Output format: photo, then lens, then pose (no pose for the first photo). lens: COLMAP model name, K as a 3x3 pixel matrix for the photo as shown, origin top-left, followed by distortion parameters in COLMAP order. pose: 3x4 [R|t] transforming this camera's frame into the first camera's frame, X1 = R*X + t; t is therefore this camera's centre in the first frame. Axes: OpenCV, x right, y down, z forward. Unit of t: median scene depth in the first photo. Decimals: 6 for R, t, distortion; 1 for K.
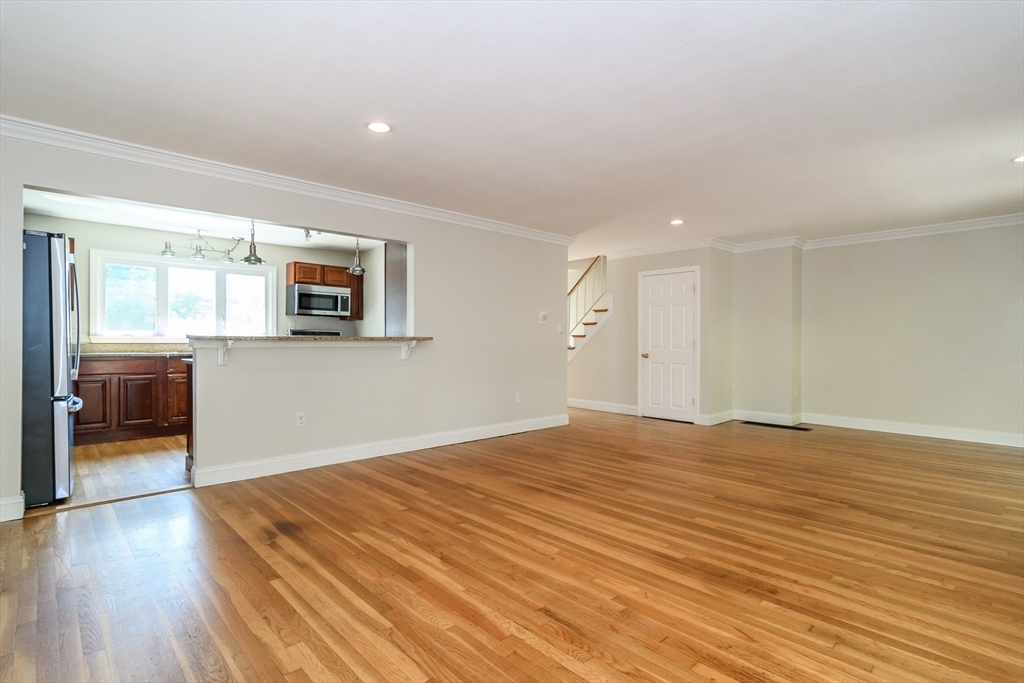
lens RADIAL K [[502.2, 0, 513.7], [0, 502.2, 345.0], [0, 0, 1]] dist [-0.005900, 0.000926]
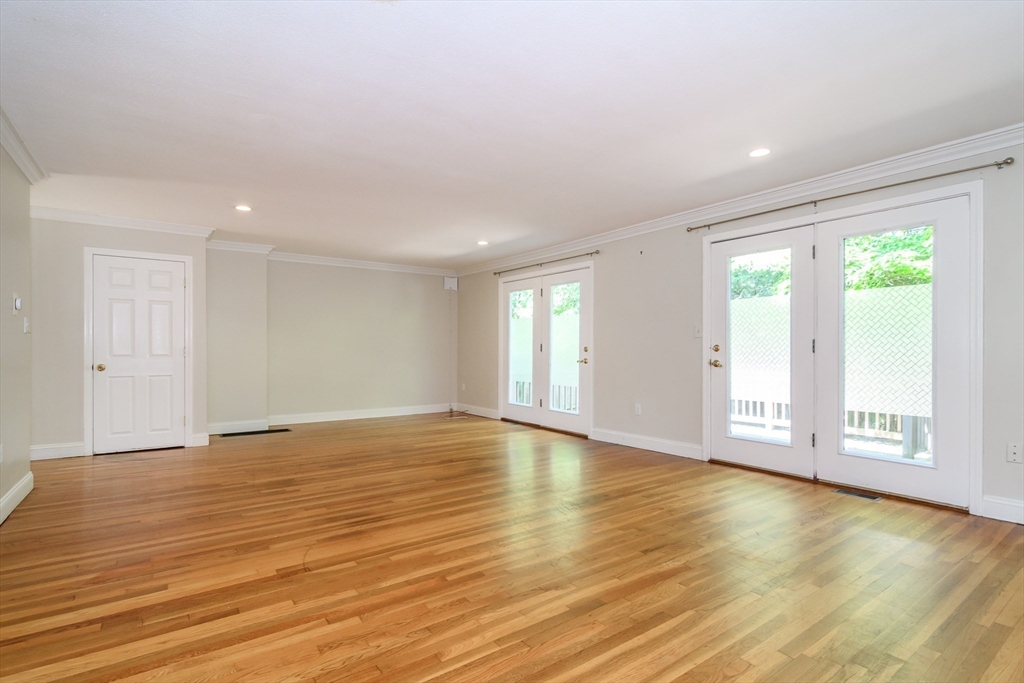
lens RADIAL K [[503.4, 0, 515.4], [0, 503.4, 345.6], [0, 0, 1]] dist [-0.004435, -0.000063]
pose [[0.127423, 0.002861, 0.991844, -0.800559], [0.008824, 0.999953, -0.004018, -0.003697], [-0.991809, 0.009264, 0.127391, 0.724642]]
